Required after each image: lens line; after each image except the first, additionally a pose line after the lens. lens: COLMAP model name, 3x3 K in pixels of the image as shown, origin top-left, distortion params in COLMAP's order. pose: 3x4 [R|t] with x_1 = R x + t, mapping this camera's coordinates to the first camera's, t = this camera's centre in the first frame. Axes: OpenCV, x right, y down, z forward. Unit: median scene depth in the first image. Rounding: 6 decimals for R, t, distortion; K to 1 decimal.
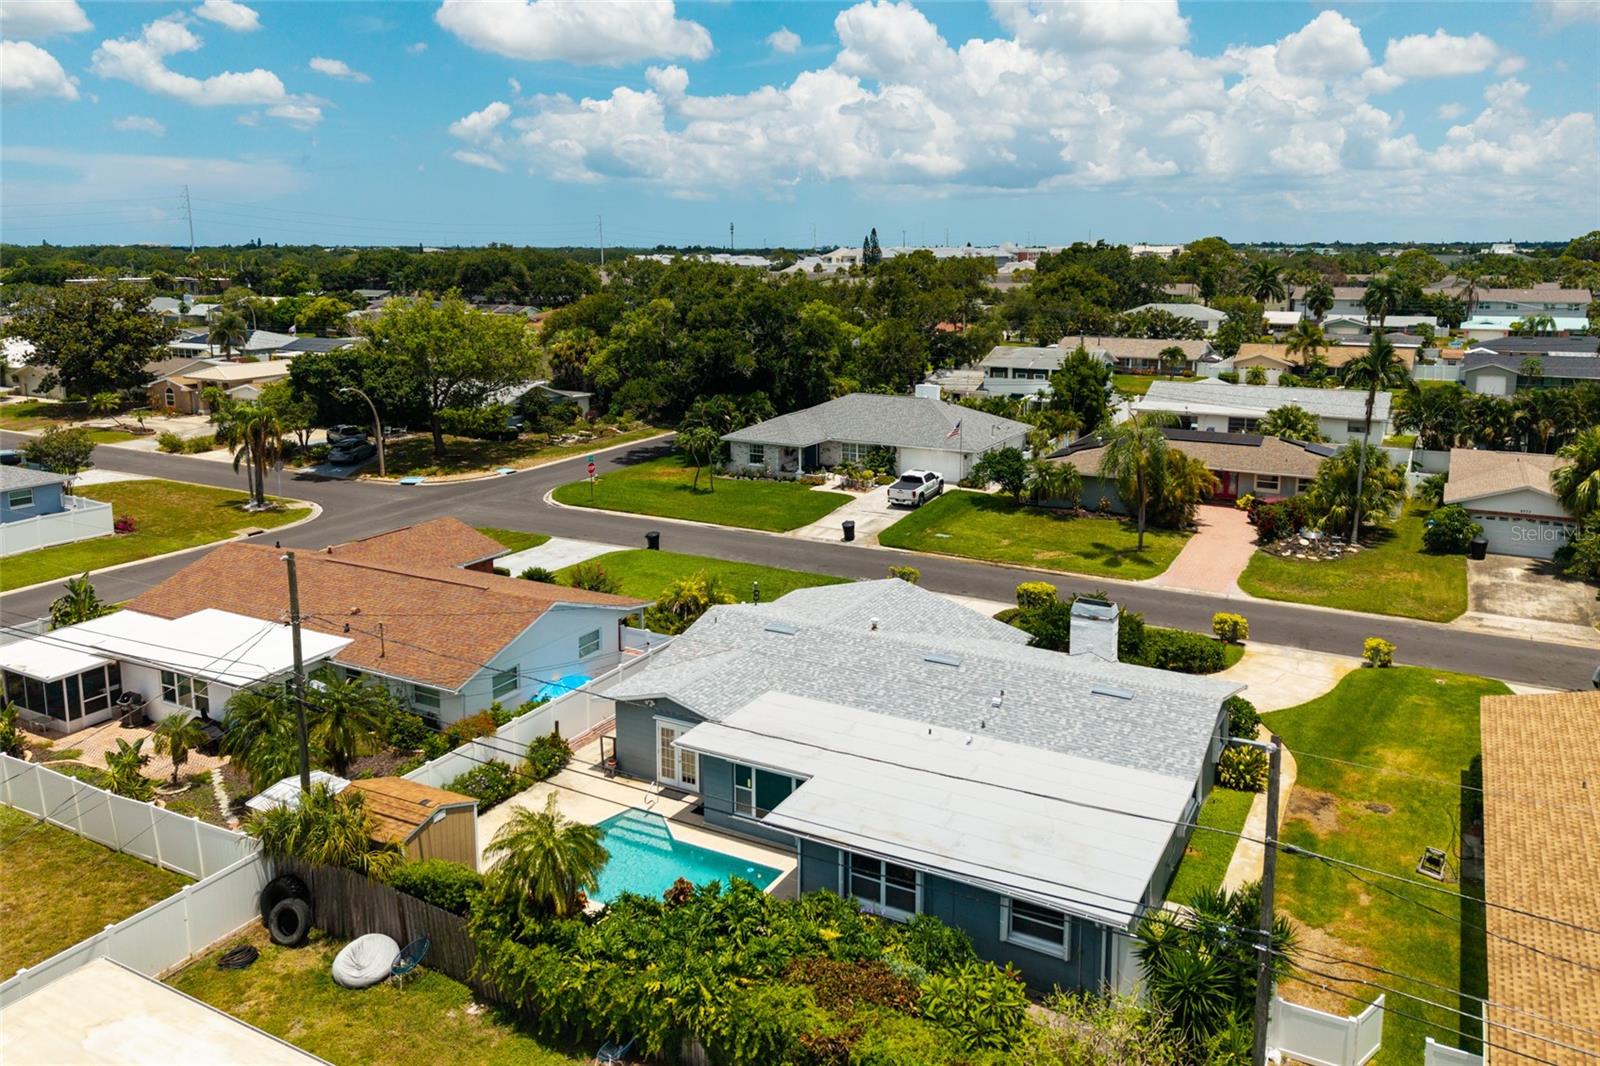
lens RADIAL K [[1131.6, 0, 824.6], [0, 1131.6, 530.4], [0, 0, 1]] dist [0.078199, -0.069852]
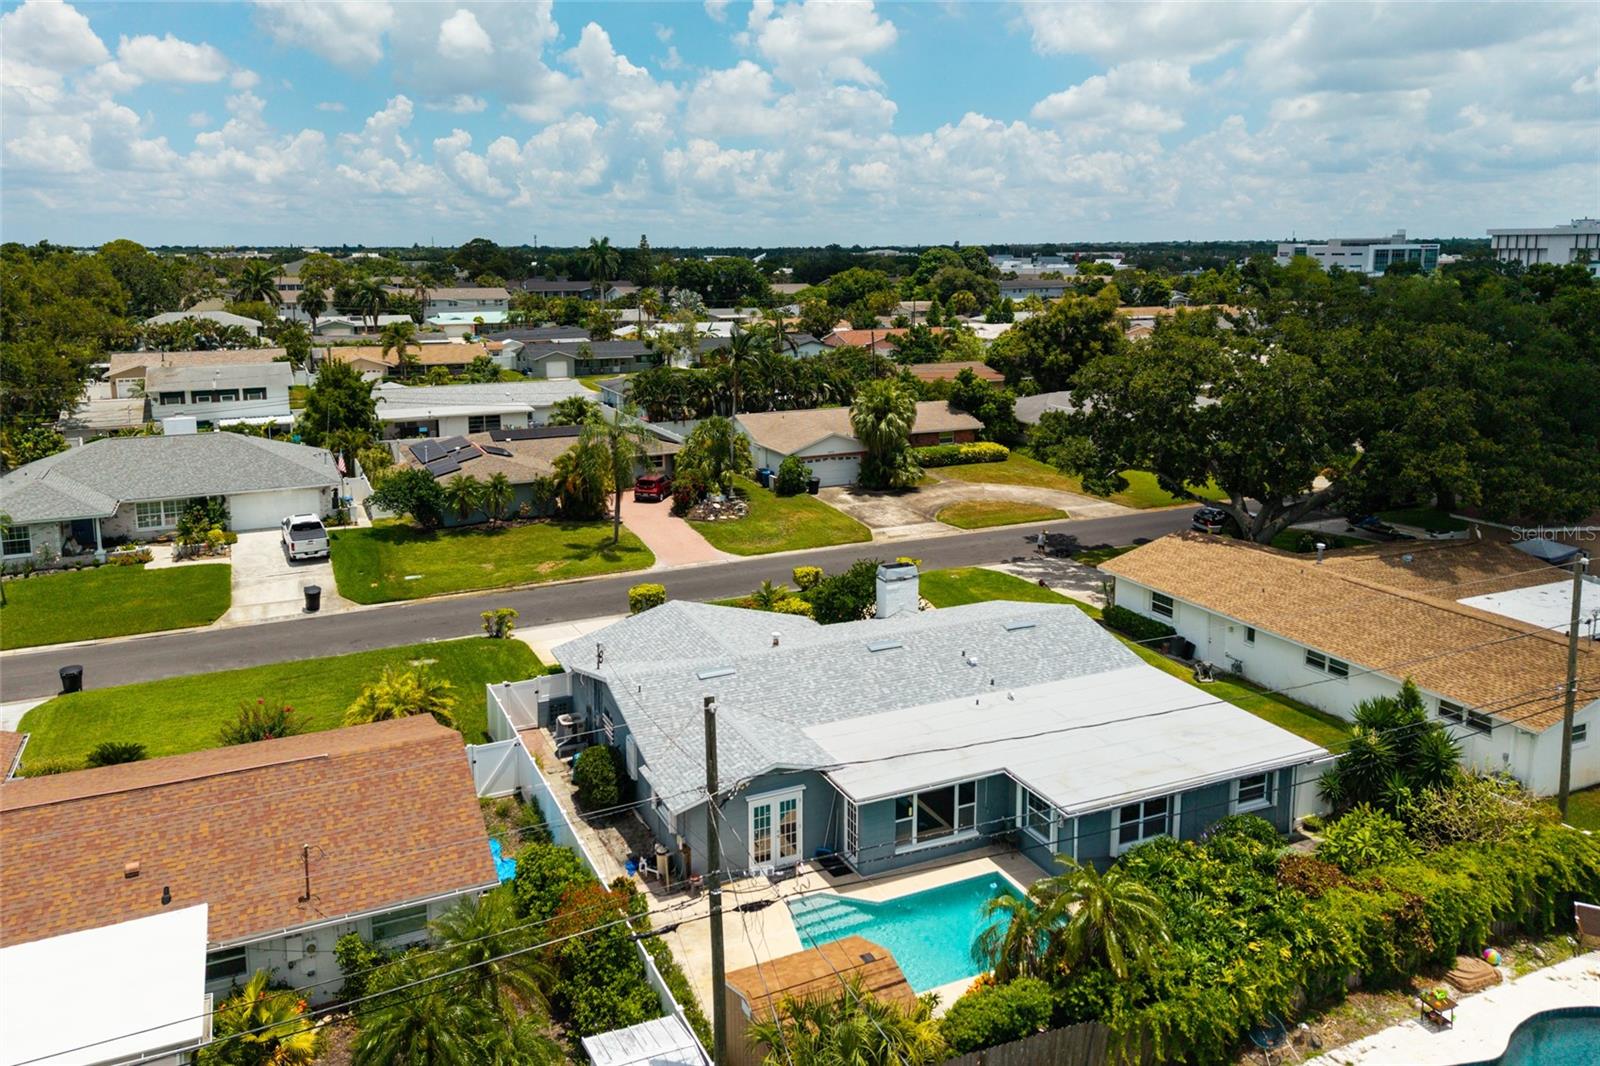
lens RADIAL K [[1123.6, 0, 767.7], [0, 1123.6, 533.3], [0, 0, 1]] dist [0.055397, 0.000391]
pose [[0.607520, -0.200594, 0.768558, -0.130100], [0.199861, 0.975060, 0.096507, -0.019006], [-0.768749, 0.094975, 0.632460, 0.075914]]
